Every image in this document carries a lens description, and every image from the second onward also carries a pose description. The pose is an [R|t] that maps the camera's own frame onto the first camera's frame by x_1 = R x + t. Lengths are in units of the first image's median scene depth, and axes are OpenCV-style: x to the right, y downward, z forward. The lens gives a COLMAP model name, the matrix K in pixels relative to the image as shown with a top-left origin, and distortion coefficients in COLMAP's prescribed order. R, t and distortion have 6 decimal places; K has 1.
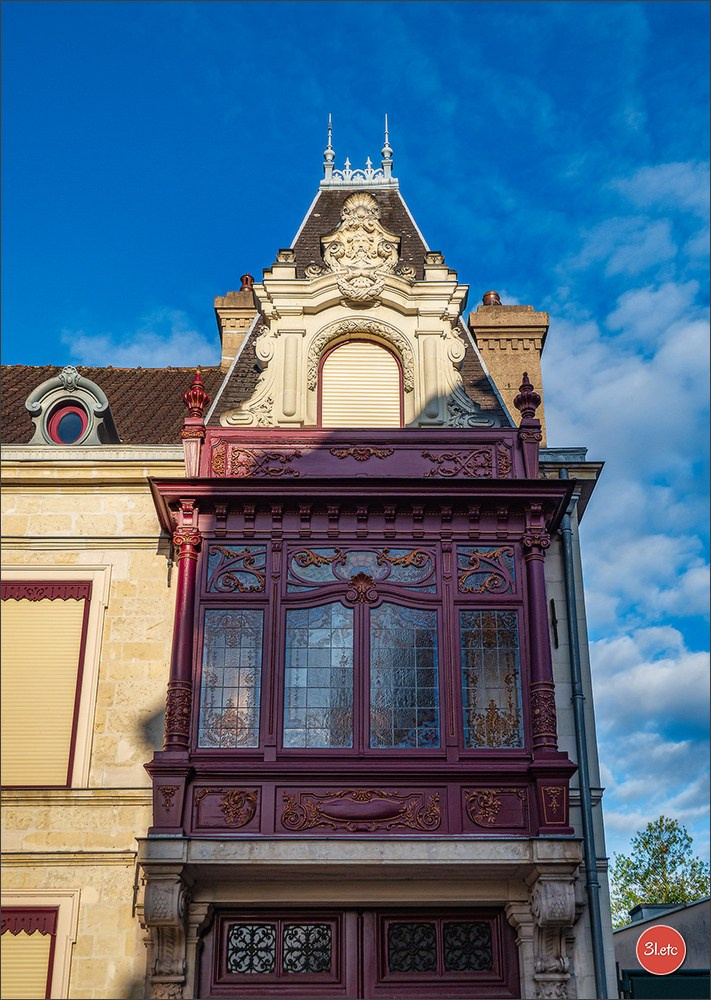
lens RADIAL K [[1258.5, 0, 314.2], [0, 1258.5, 500.0], [0, 0, 1]] dist [0.084884, 0.000232]
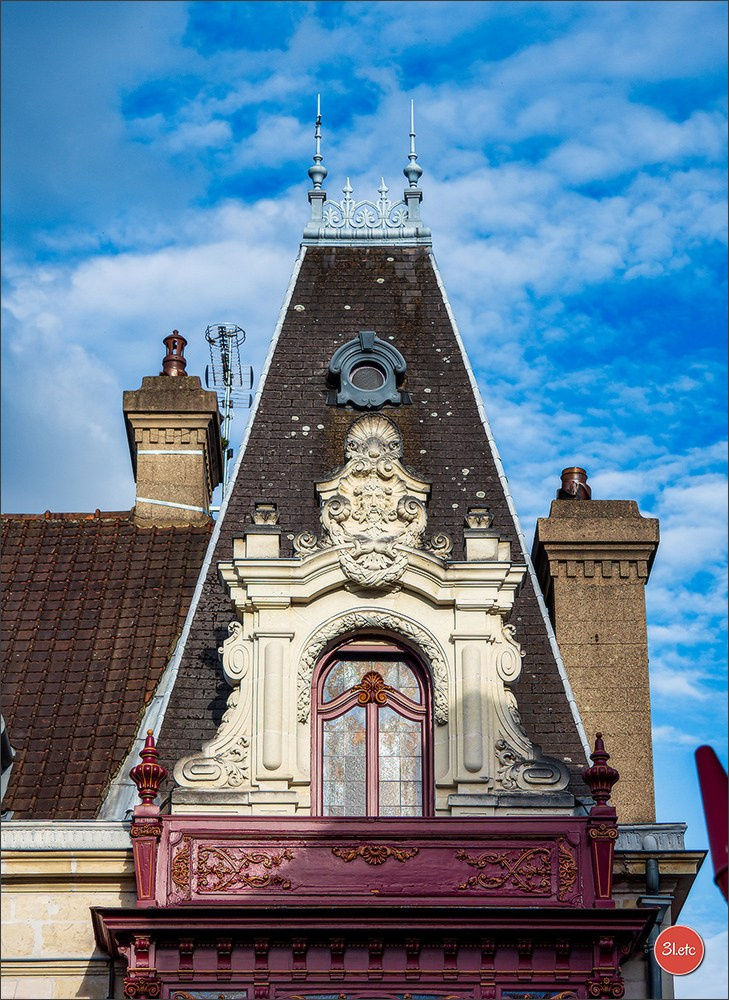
lens RADIAL K [[2817.2, 0, 364.5], [0, 2817.2, 500.0], [0, 0, 1]] dist [0.146440, 0.391415]
pose [[0.999172, 0.003487, 0.040527, -0.031263], [-0.005057, 0.999238, 0.038711, -0.266576], [-0.040361, -0.038884, 0.998428, -0.554462]]
